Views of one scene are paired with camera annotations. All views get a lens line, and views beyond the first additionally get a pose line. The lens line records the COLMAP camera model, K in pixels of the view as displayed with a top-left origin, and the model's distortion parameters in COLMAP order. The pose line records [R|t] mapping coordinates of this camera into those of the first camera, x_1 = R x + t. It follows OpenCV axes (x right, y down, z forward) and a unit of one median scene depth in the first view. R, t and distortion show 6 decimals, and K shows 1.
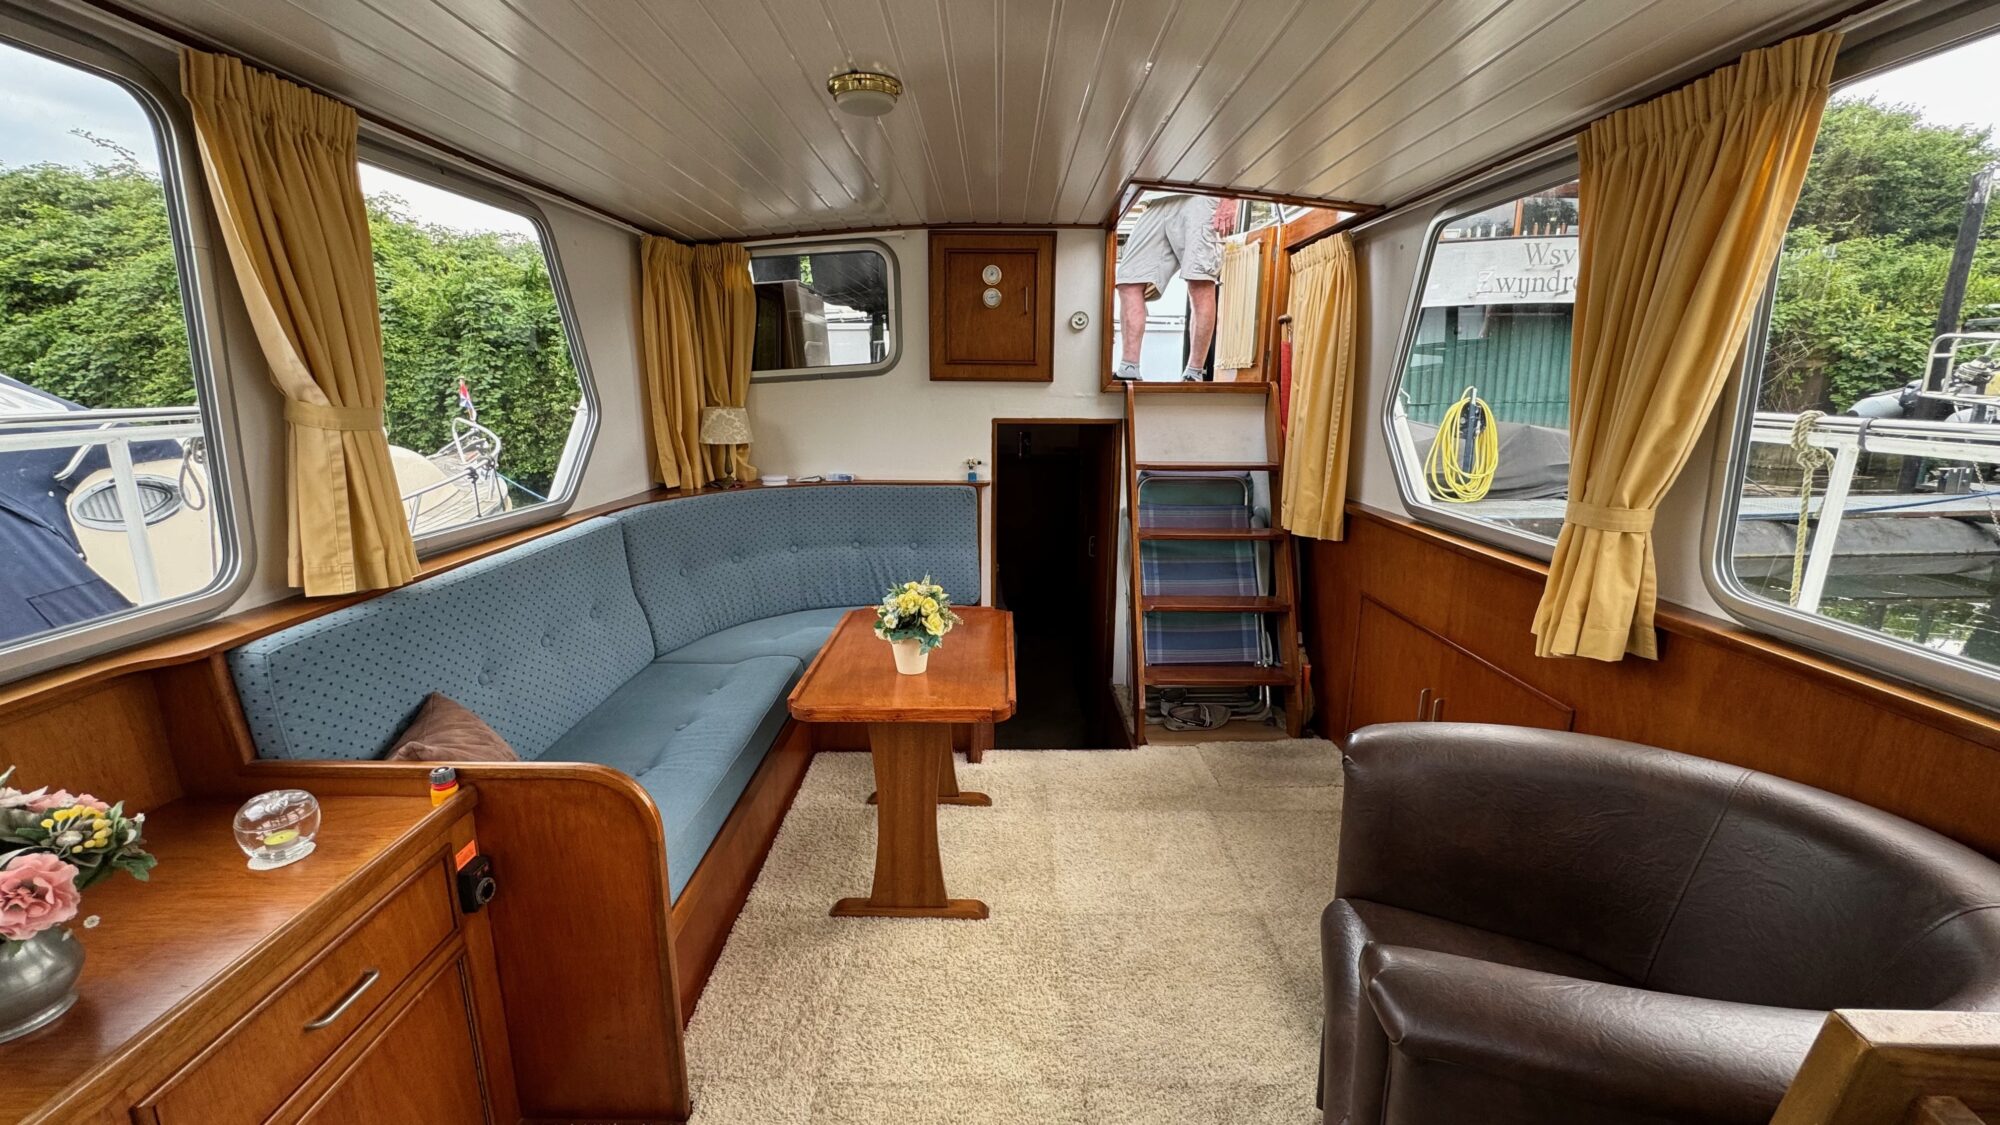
lens RADIAL K [[824.6, 0, 999.3], [0, 824.6, 557.7], [0, 0, 1]] dist [-0.001352, 0.000151]
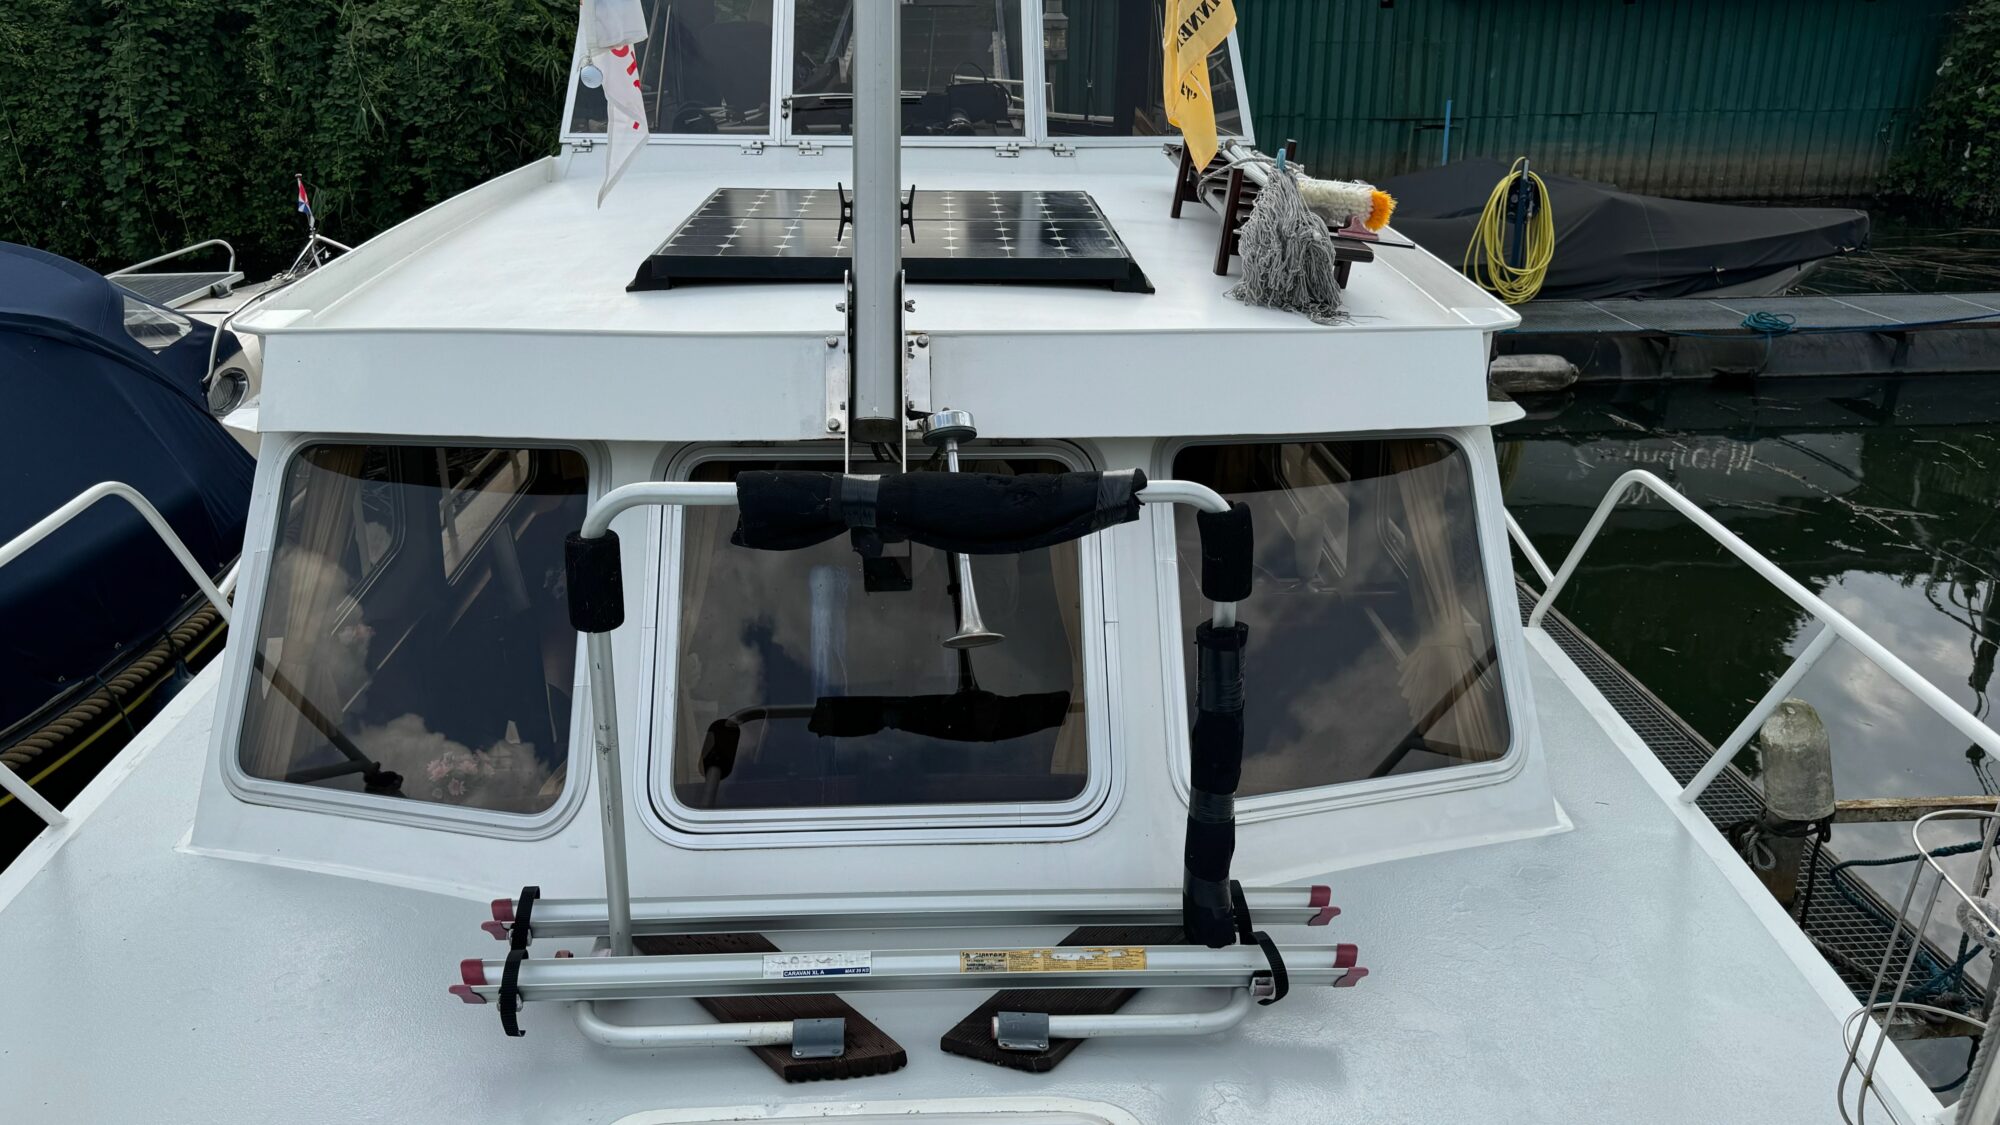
lens RADIAL K [[1424.3, 0, 1003.2], [0, 1424.3, 554.5], [0, 0, 1]] dist [0.040069, -0.039555]
pose [[0.998817, -0.010133, 0.047561, 0.003233], [0.002470, 0.987357, 0.158495, -0.030636], [-0.048566, -0.158190, 0.986214, -0.240089]]
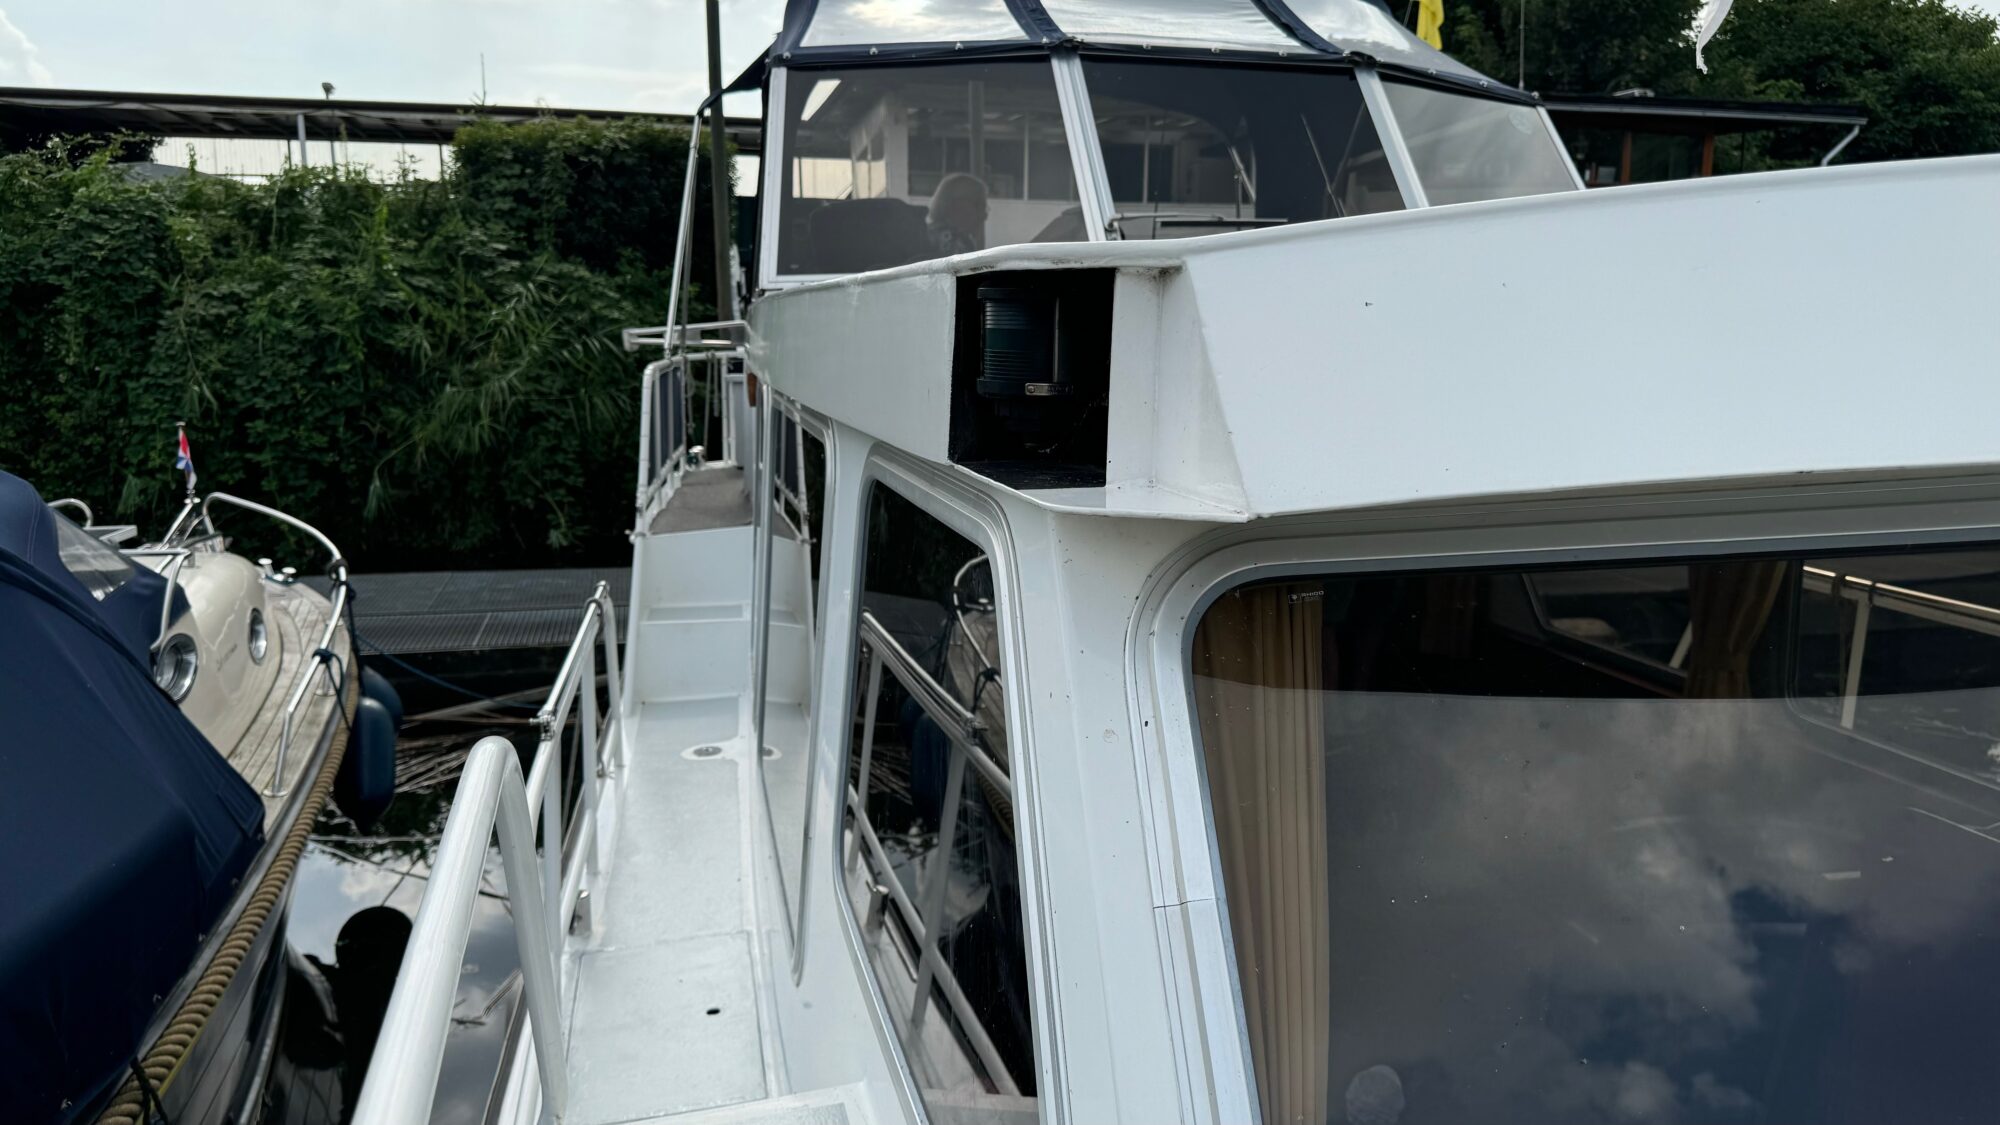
lens RADIAL K [[1425.8, 0, 1062.0], [0, 1425.8, 565.6], [0, 0, 1]] dist [-0.005995, -0.004845]
pose [[0.971671, -0.016875, 0.235733, -0.098556], [0.029150, 0.998389, -0.048686, -0.013459], [-0.234532, 0.054178, 0.970597, -0.117135]]
